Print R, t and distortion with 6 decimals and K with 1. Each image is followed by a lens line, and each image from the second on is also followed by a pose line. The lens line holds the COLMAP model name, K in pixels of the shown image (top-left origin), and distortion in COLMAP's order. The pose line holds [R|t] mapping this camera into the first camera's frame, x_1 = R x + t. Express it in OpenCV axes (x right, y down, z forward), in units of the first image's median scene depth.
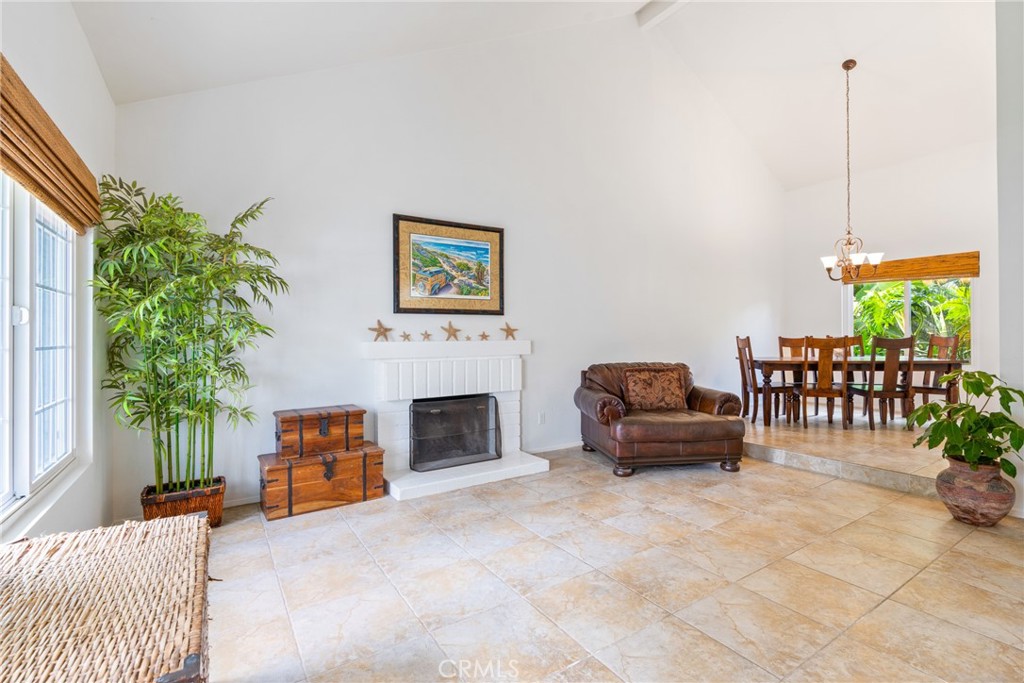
lens RADIAL K [[462.6, 0, 509.7], [0, 462.6, 332.3], [0, 0, 1]] dist [-0.010117, 0.000058]
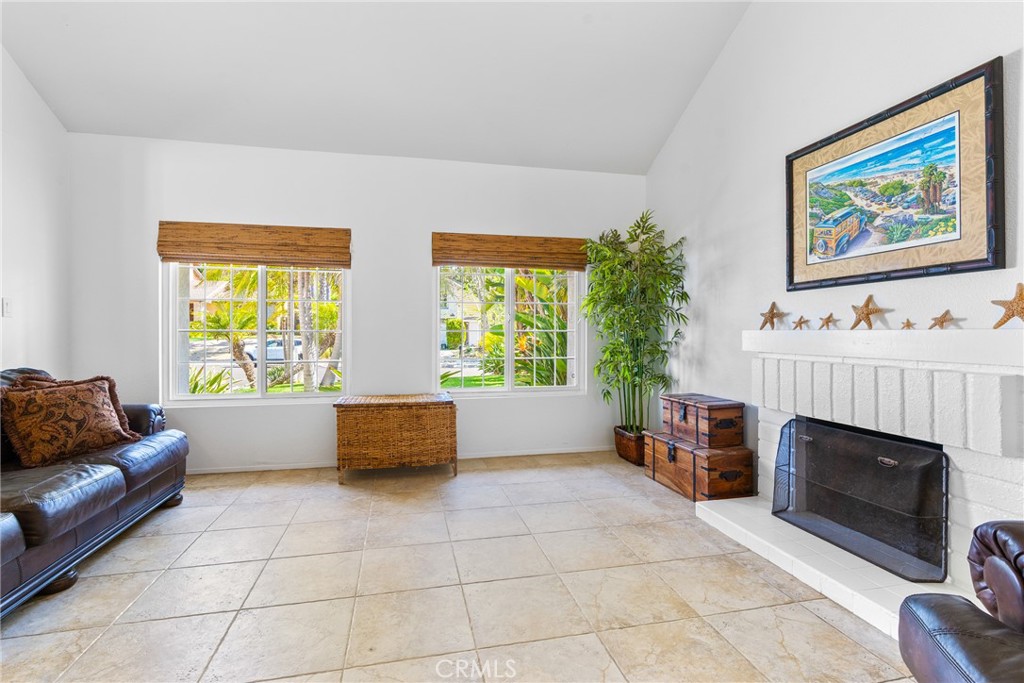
lens RADIAL K [[485.6, 0, 509.2], [0, 485.6, 328.3], [0, 0, 1]] dist [-0.001969, 0.000606]
pose [[-0.341831, -0.001821, -0.939760, 0.582305], [0.009576, 0.999939, -0.005421, 0.015947], [0.939713, -0.010852, -0.341793, 0.793724]]
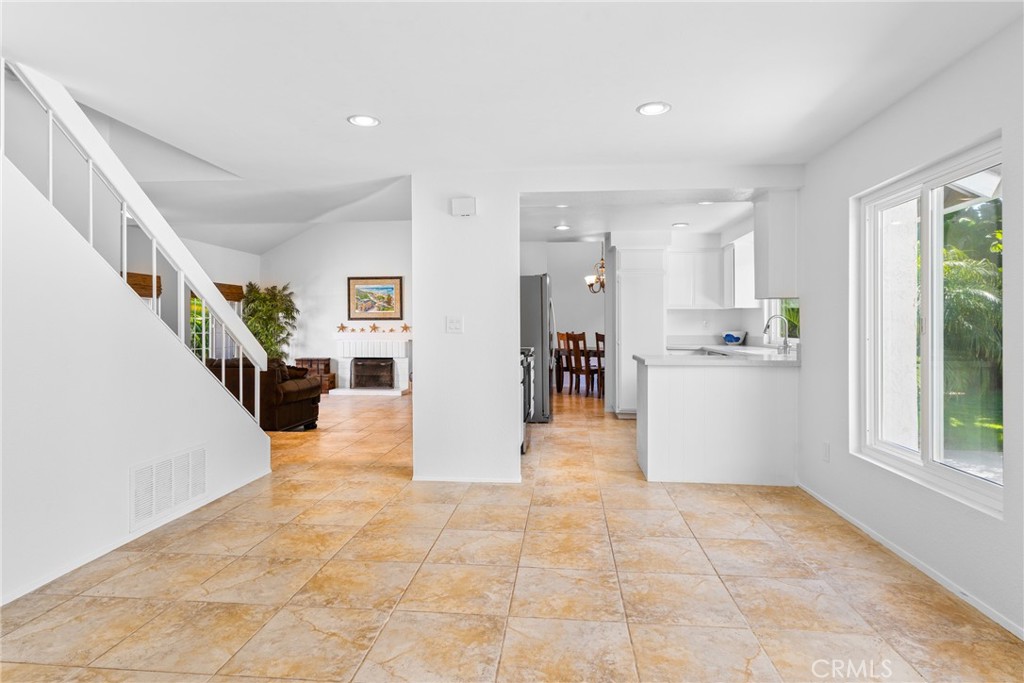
lens RADIAL K [[566.8, 0, 509.5], [0, 566.8, 323.9], [0, 0, 1]] dist [-0.003475, -0.000430]
pose [[0.784836, 0.004208, -0.619689, 2.016735], [0.001468, 0.999962, 0.008649, -0.043246], [0.619701, -0.007698, 0.784800, -0.686167]]
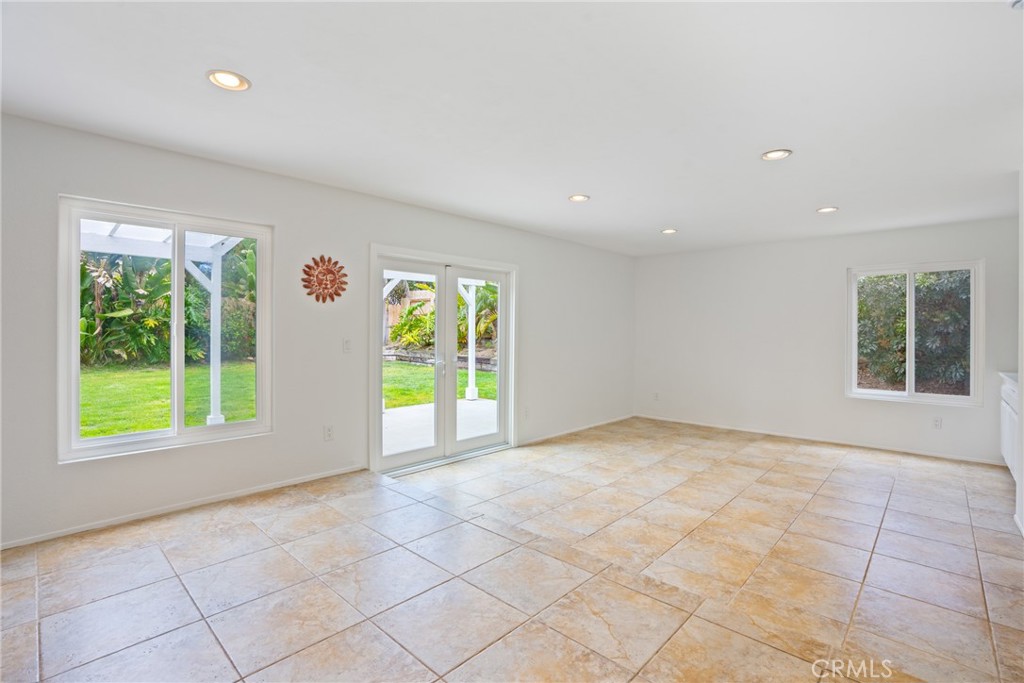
lens RADIAL K [[470.7, 0, 512.3], [0, 470.7, 338.2], [0, 0, 1]] dist [-0.066752, 0.025586]
pose [[-0.244948, -0.008572, 0.969498, 1.163451], [-0.013848, 0.999890, 0.005342, -0.032832], [-0.969437, -0.012117, -0.245039, -0.195275]]
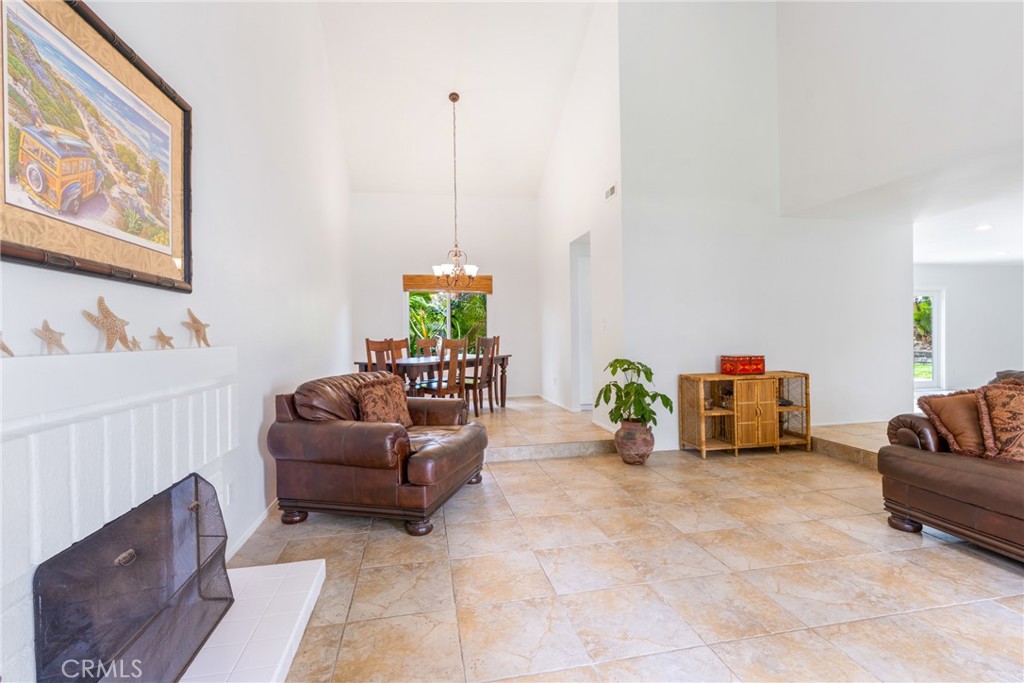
lens RADIAL K [[464.2, 0, 509.9], [0, 464.2, 337.5], [0, 0, 1]] dist [-0.009022, 0.000345]
pose [[0.371598, -0.001985, 0.928392, -0.348574], [0.005166, 0.999987, 0.000070, 0.009354], [-0.928379, 0.004770, 0.371604, 0.572153]]
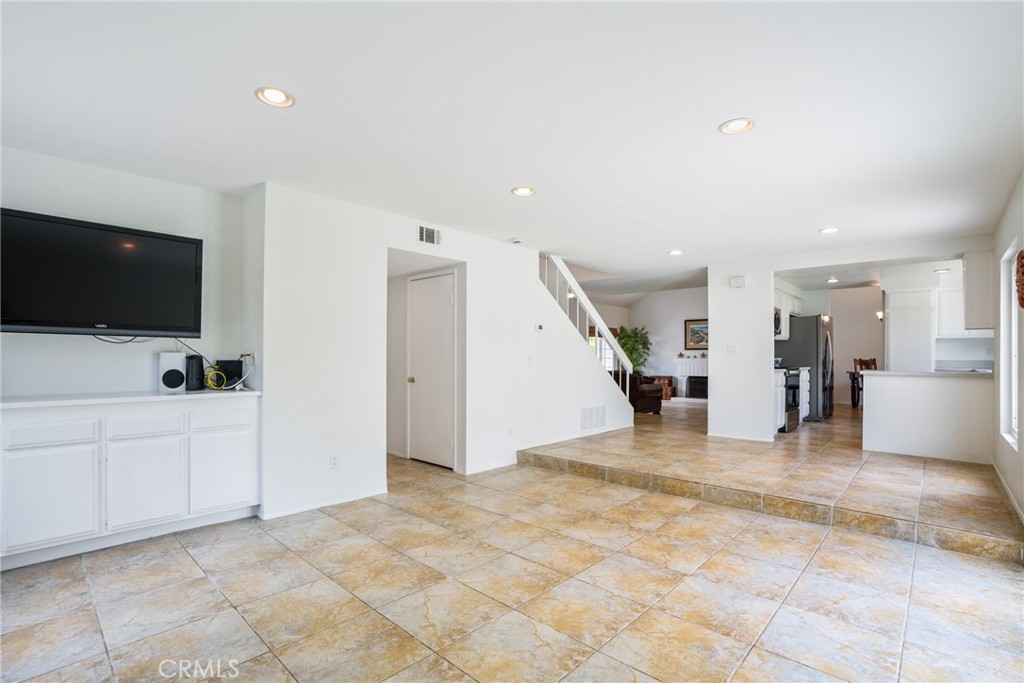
lens RADIAL K [[478.4, 0, 511.9], [0, 478.4, 361.3], [0, 0, 1]] dist [-0.070236, 0.028301]
pose [[0.250502, 0.016727, -0.967972, 2.574540], [0.003194, 0.999831, 0.018104, -0.024310], [0.968111, -0.007627, 0.250406, -0.996061]]
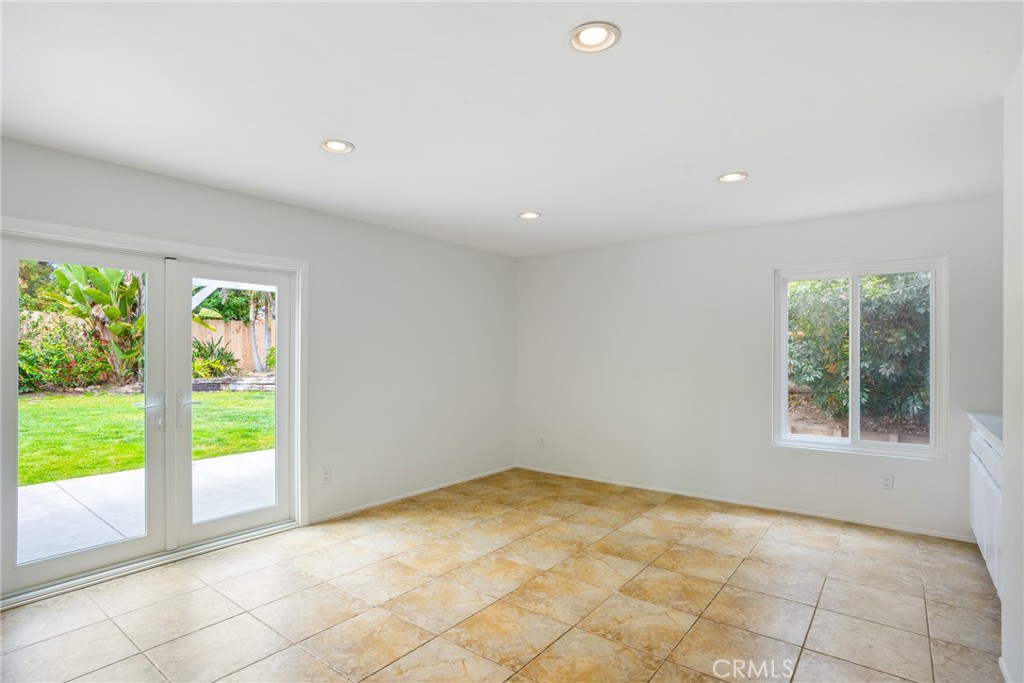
lens RADIAL K [[516.8, 0, 506.1], [0, 516.8, 360.5], [0, 0, 1]] dist [-0.063449, 0.031017]
pose [[-0.332966, -0.006933, 0.942913, 1.373641], [-0.010656, 0.999937, 0.003589, -0.046133], [-0.942879, -0.008852, -0.333019, -0.552036]]
